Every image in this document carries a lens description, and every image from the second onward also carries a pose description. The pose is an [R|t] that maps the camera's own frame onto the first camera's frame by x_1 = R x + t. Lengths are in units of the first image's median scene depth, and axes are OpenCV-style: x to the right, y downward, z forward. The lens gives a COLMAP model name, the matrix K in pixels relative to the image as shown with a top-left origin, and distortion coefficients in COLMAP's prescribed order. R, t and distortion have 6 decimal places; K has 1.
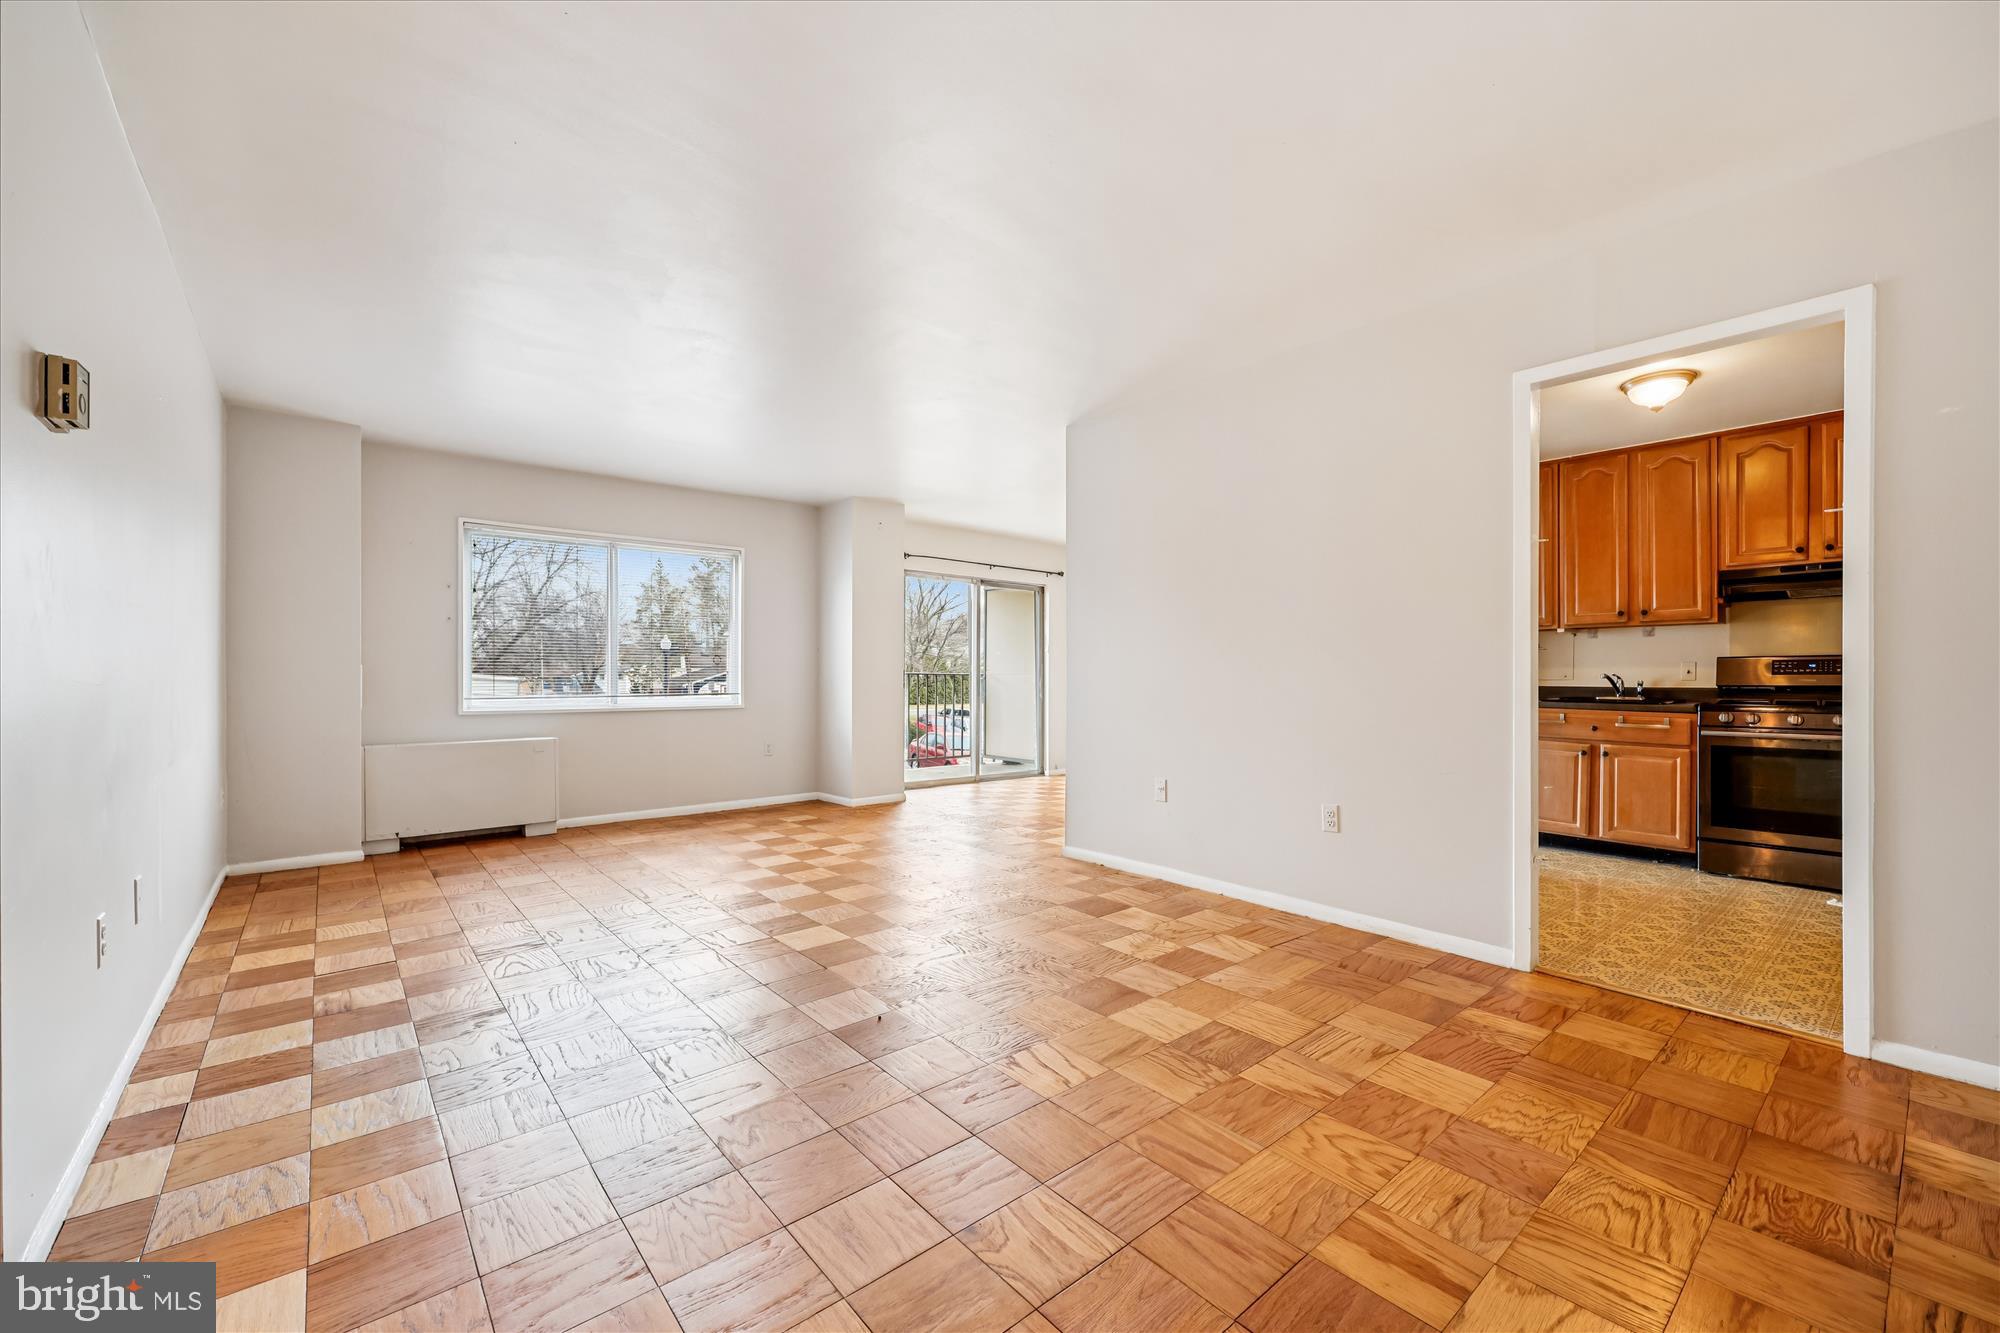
lens RADIAL K [[804.9, 0, 1013.5], [0, 804.9, 670.4], [0, 0, 1]] dist [0.000968, -0.000294]
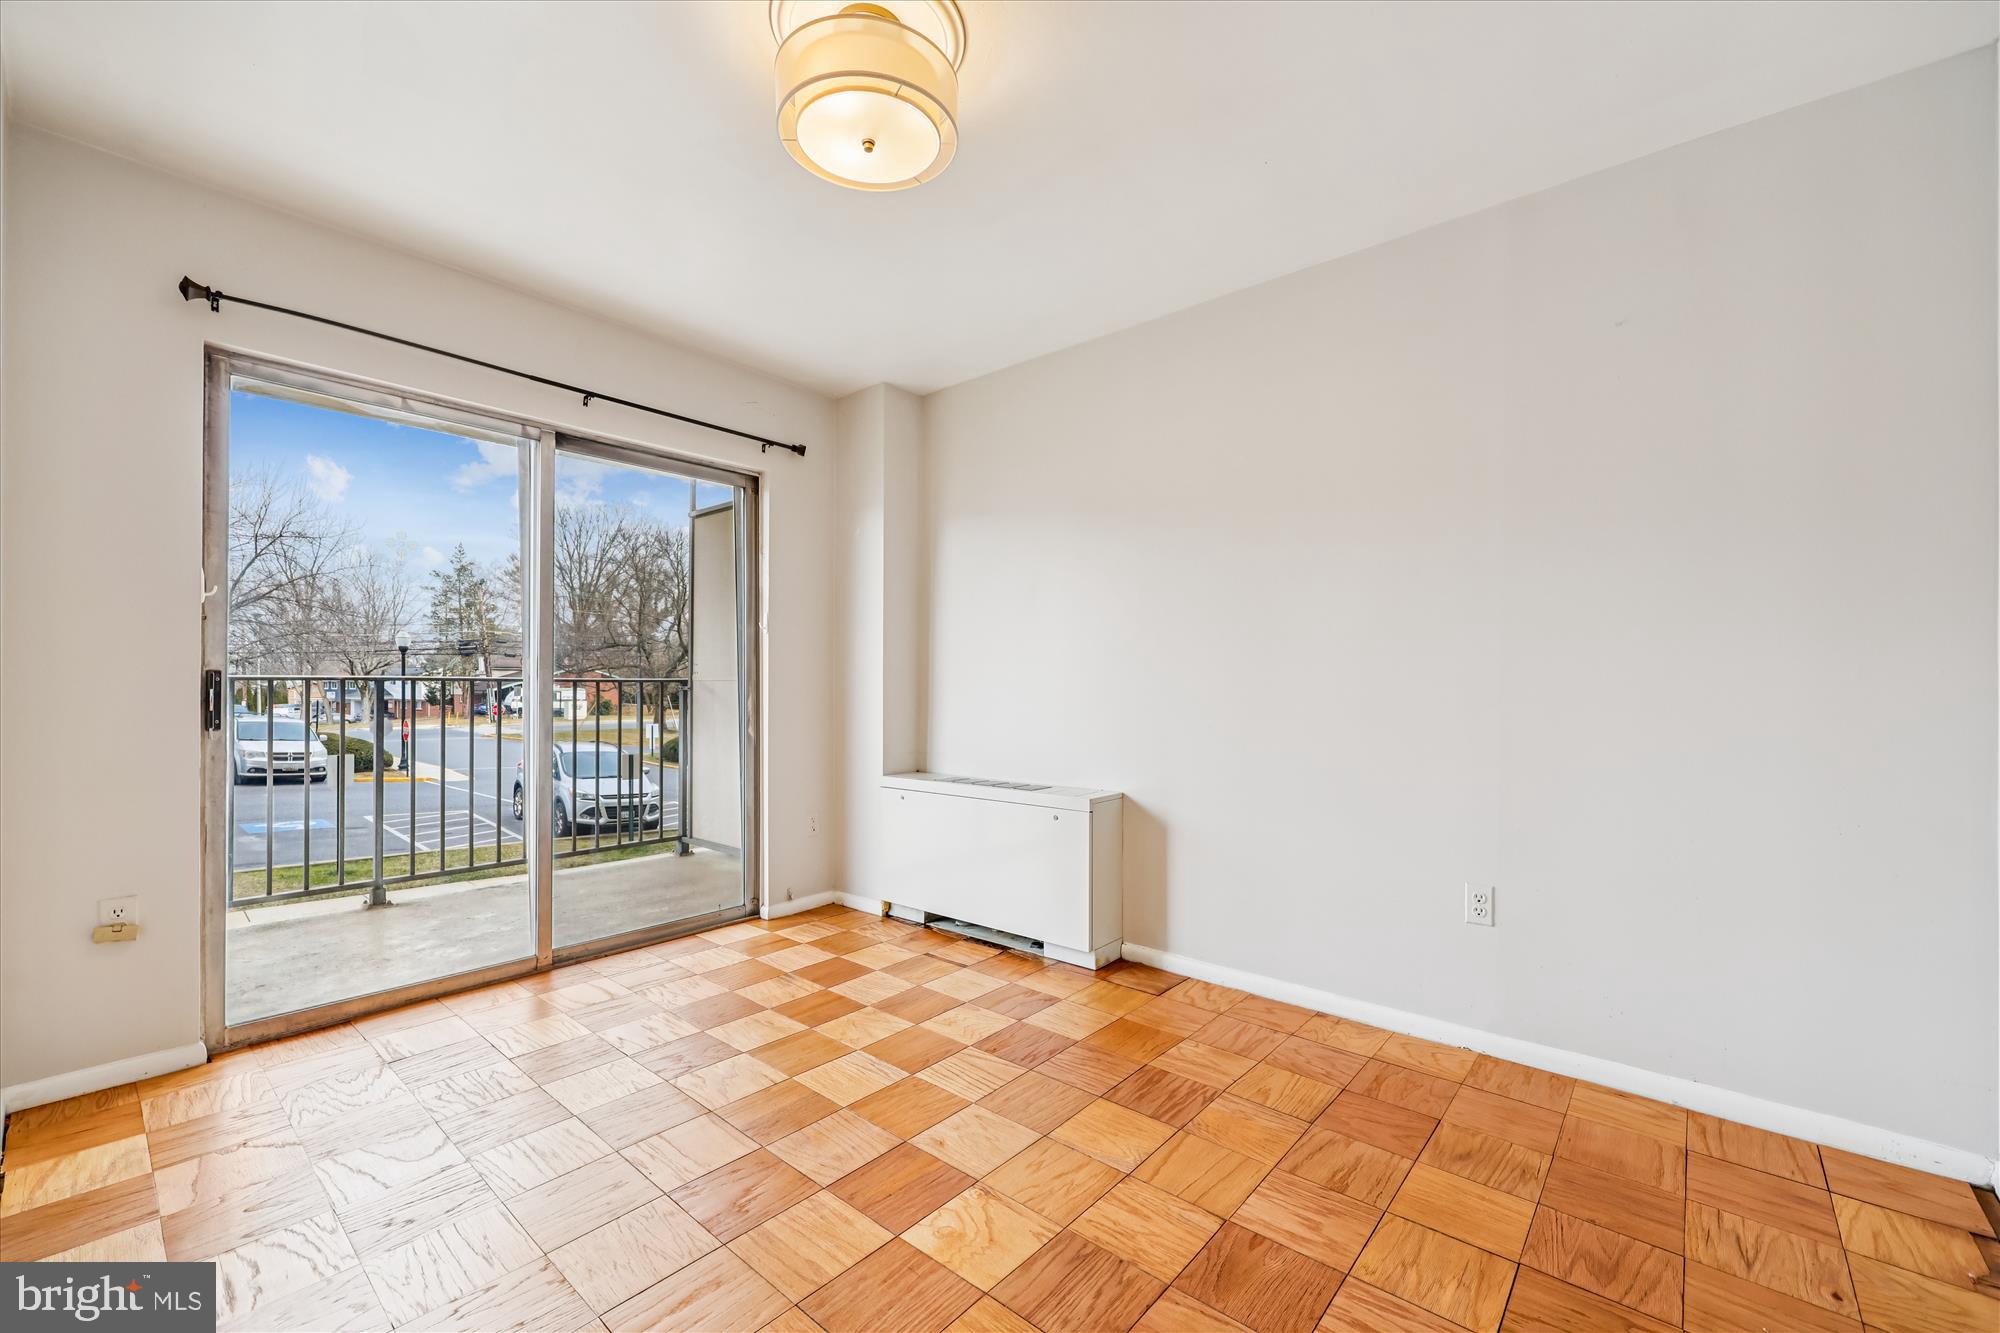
lens RADIAL K [[804.9, 0, 986.7], [0, 804.9, 678.7], [0, 0, 1]] dist [0.000968, -0.000294]
pose [[0.991131, -0.004874, 0.132802, 0.022979], [0.003763, 0.999956, 0.008611, 0.000055], [-0.132838, -0.008035, 0.991105, 0.127207]]
